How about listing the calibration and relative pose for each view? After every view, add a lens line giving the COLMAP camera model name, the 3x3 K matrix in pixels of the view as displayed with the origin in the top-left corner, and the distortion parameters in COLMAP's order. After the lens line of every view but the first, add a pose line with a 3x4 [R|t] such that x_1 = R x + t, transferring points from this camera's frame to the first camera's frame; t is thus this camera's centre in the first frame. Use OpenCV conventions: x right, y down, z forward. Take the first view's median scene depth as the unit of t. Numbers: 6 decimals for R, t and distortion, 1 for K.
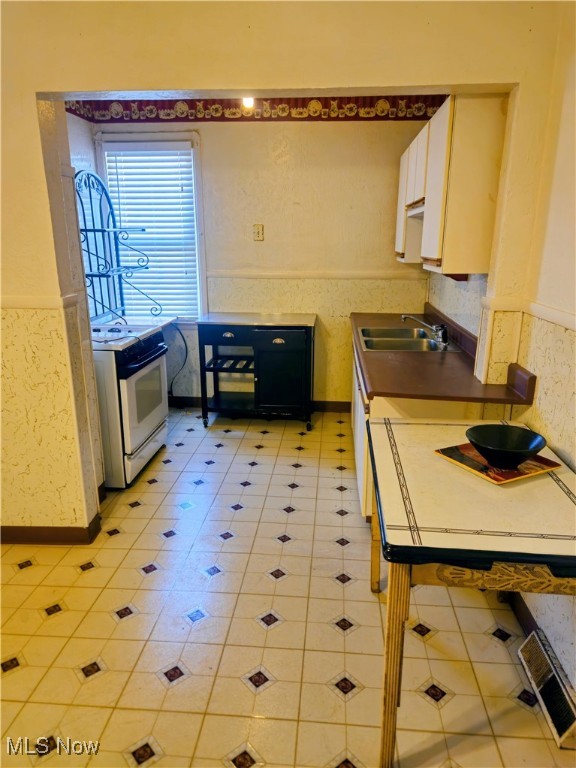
lens RADIAL K [[519.5, 0, 283.6], [0, 519.5, 382.5], [0, 0, 1]] dist [0.046214, -0.008173]
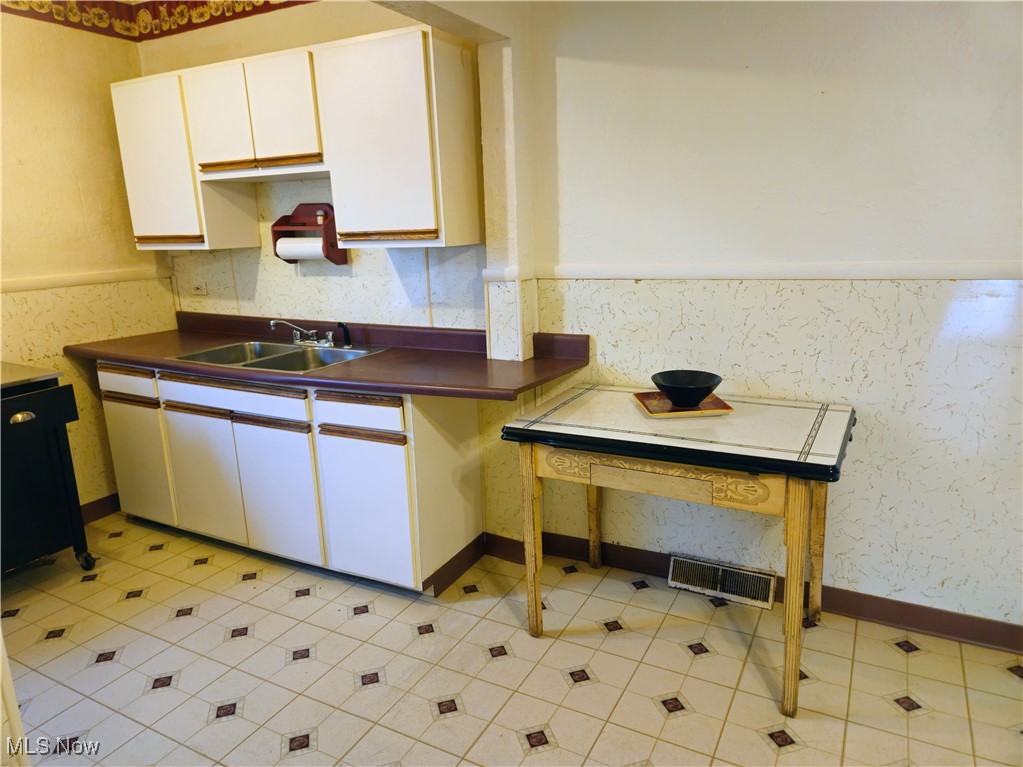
lens RADIAL K [[692.0, 0, 501.9], [0, 692.0, 385.2], [0, 0, 1]] dist [0.046214, -0.008173]
pose [[0.401260, -0.225029, 0.887892, -0.485570], [0.271693, 0.954968, 0.119244, -0.075552], [-0.874742, 0.193386, 0.444330, 0.342680]]
